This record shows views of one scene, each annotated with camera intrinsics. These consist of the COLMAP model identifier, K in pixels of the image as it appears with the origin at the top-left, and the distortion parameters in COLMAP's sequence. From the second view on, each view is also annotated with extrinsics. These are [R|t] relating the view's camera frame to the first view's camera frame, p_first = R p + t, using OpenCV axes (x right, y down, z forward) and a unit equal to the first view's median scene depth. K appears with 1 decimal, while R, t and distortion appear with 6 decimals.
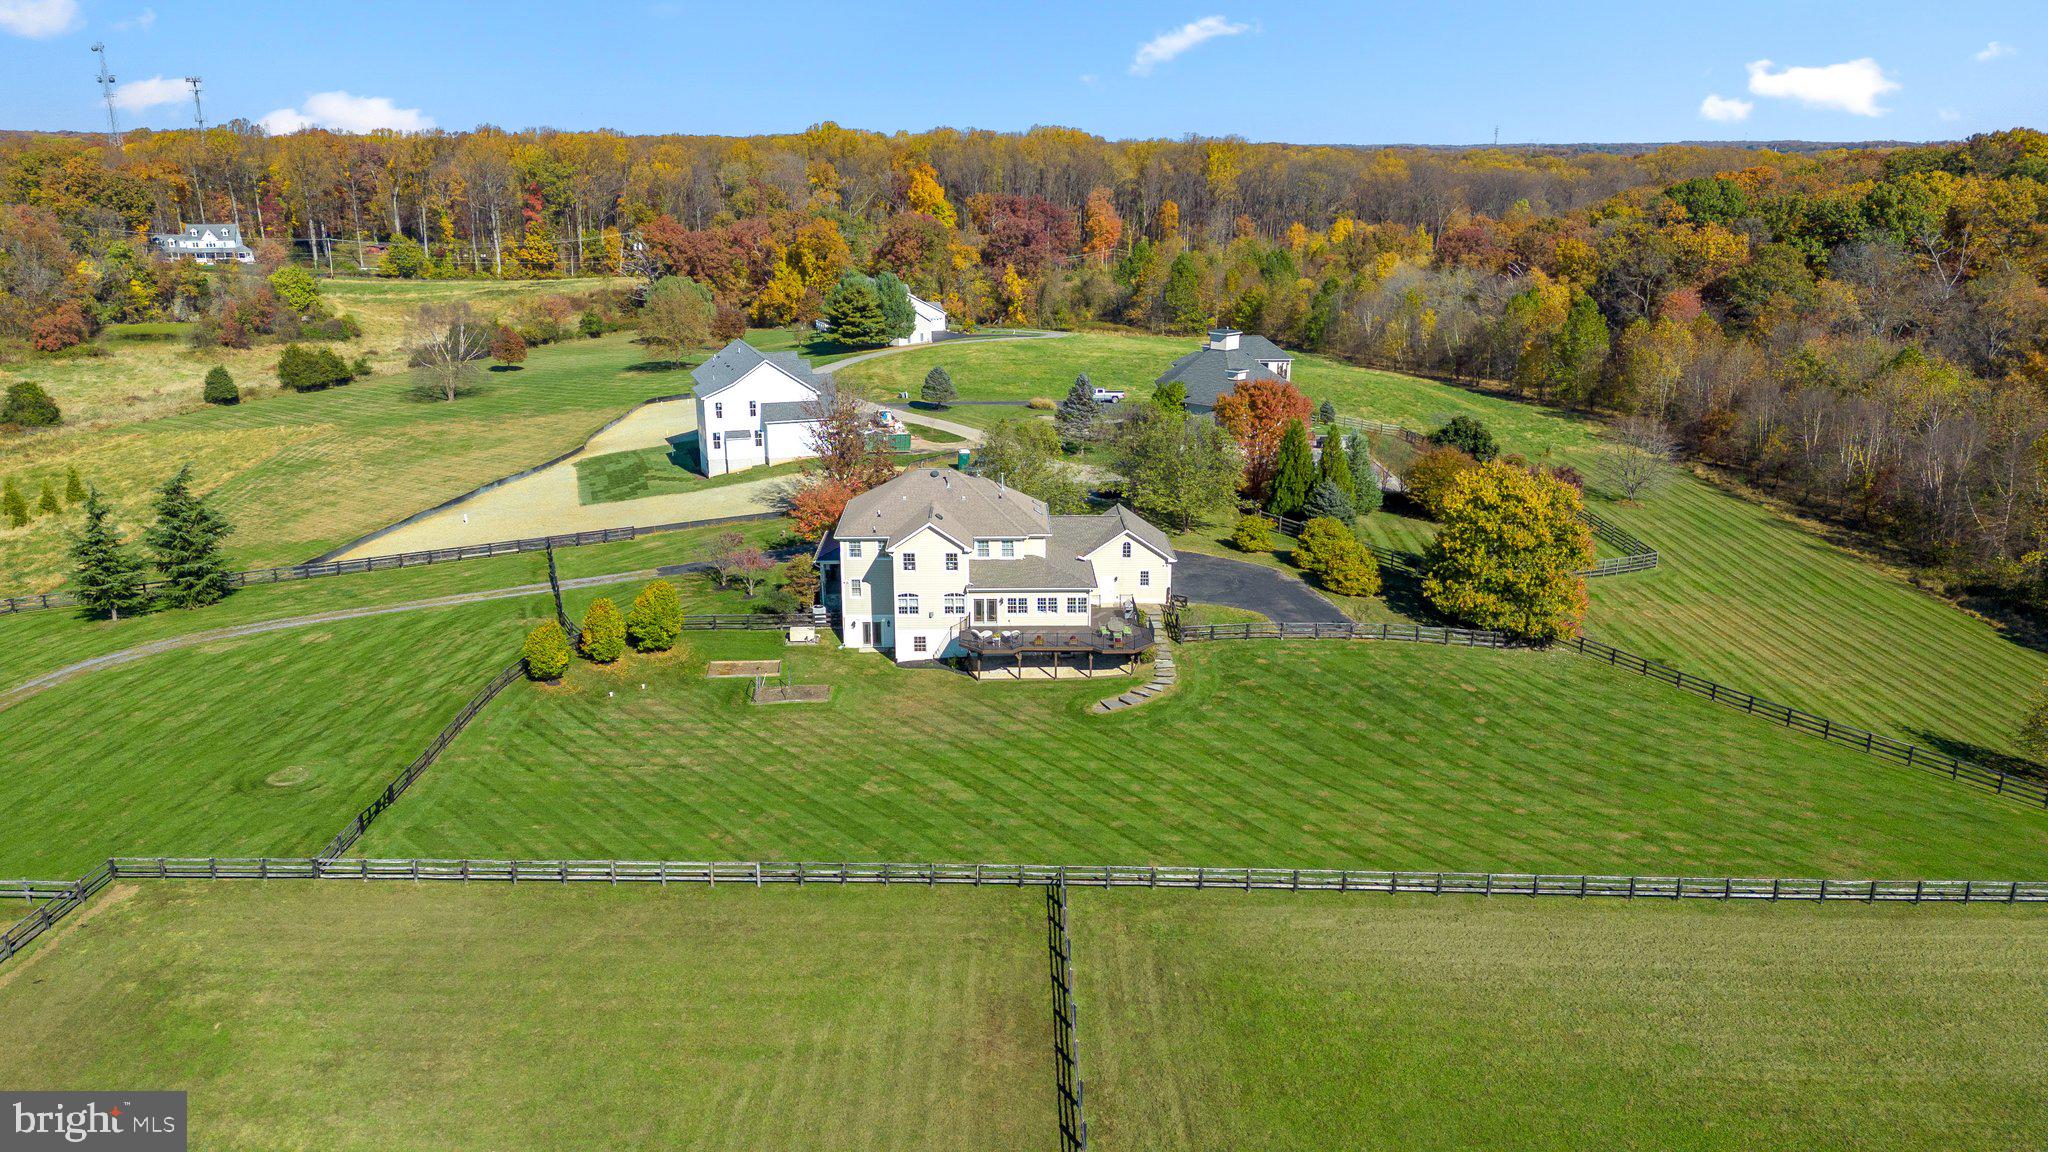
lens RADIAL K [[1429.0, 0, 1014.9], [0, 1429.0, 570.3], [0, 0, 1]] dist [0.083531, -0.079824]
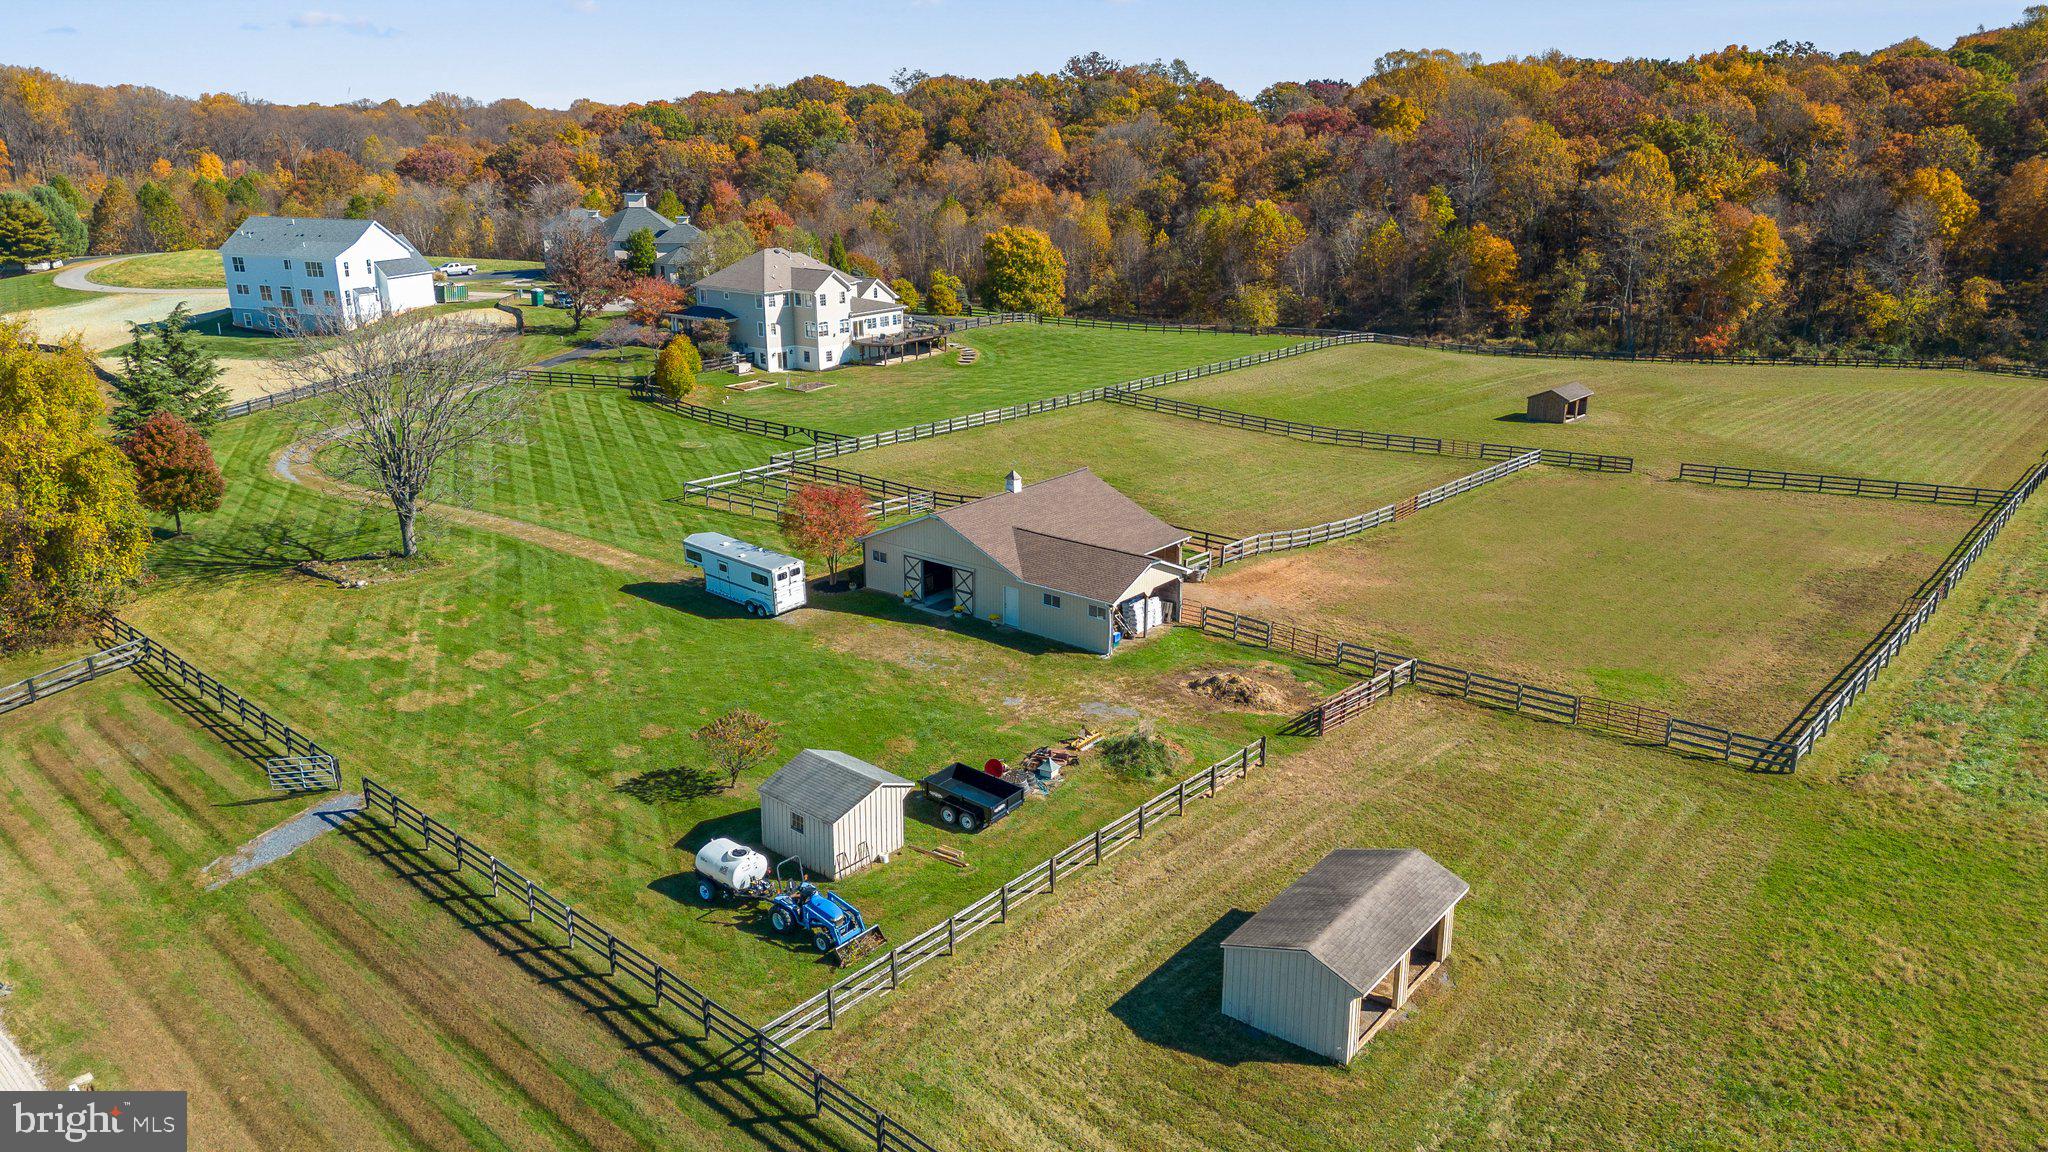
lens RADIAL K [[1429.0, 0, 1014.9], [0, 1429.0, 570.3], [0, 0, 1]] dist [0.083531, -0.079824]
pose [[0.613753, -0.234748, 0.753791, -1.158724], [0.218830, 0.967946, 0.123264, 0.127901], [-0.758565, 0.089299, 0.645450, -0.125341]]
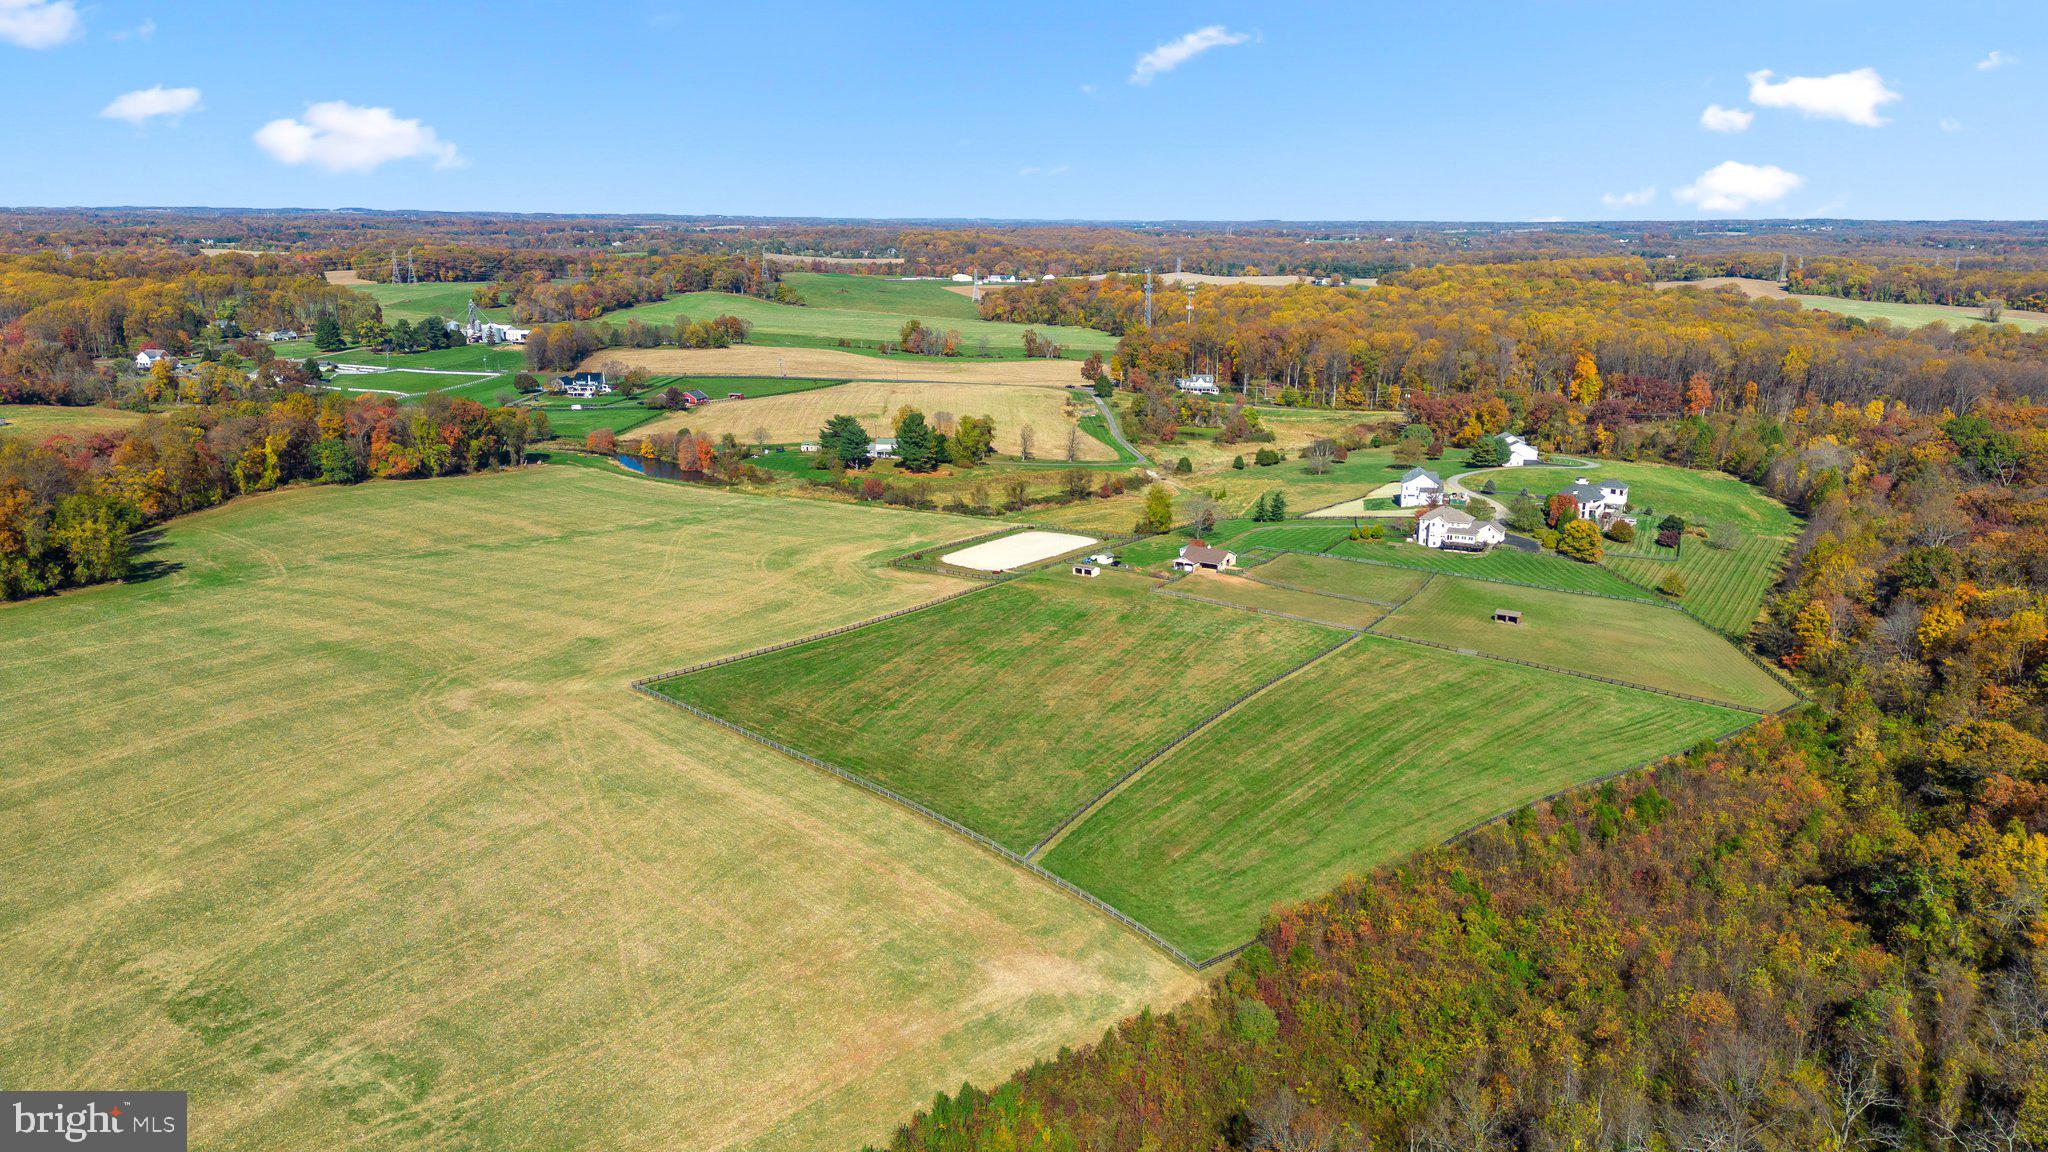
lens RADIAL K [[1429.0, 0, 1014.9], [0, 1429.0, 570.3], [0, 0, 1]] dist [0.083531, -0.079824]
pose [[0.861125, 0.124275, -0.492970, 1.054429], [-0.145761, 0.989306, -0.005218, 0.355209], [0.487049, 0.076349, 0.870031, -3.636191]]
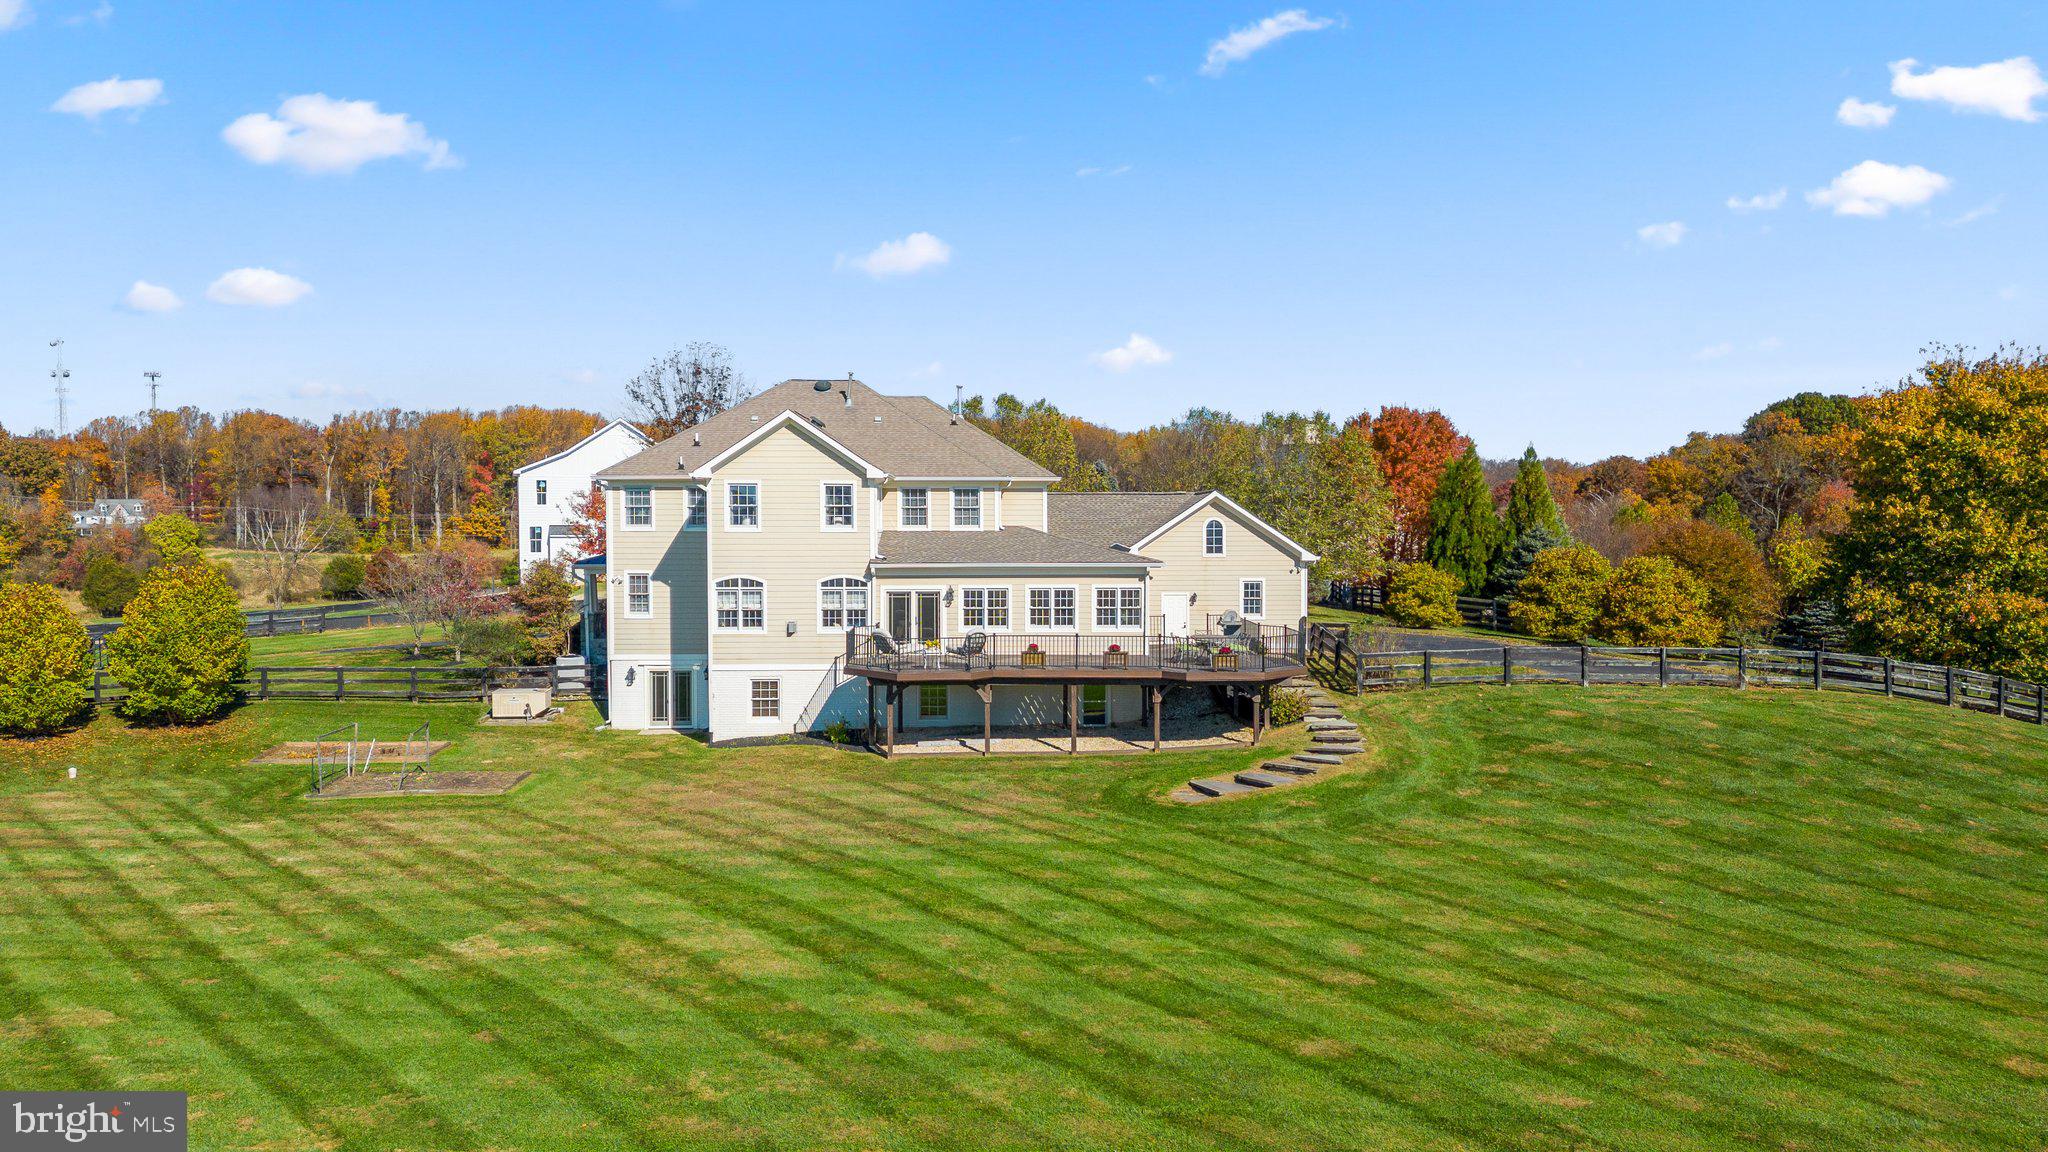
lens RADIAL K [[1429.0, 0, 1014.9], [0, 1429.0, 570.3], [0, 0, 1]] dist [0.083531, -0.079824]
pose [[1.000000, -0.000655, -0.000356, 0.011124], [0.000547, 0.969213, -0.246222, 0.122467], [0.000507, 0.246222, 0.969213, 0.559322]]
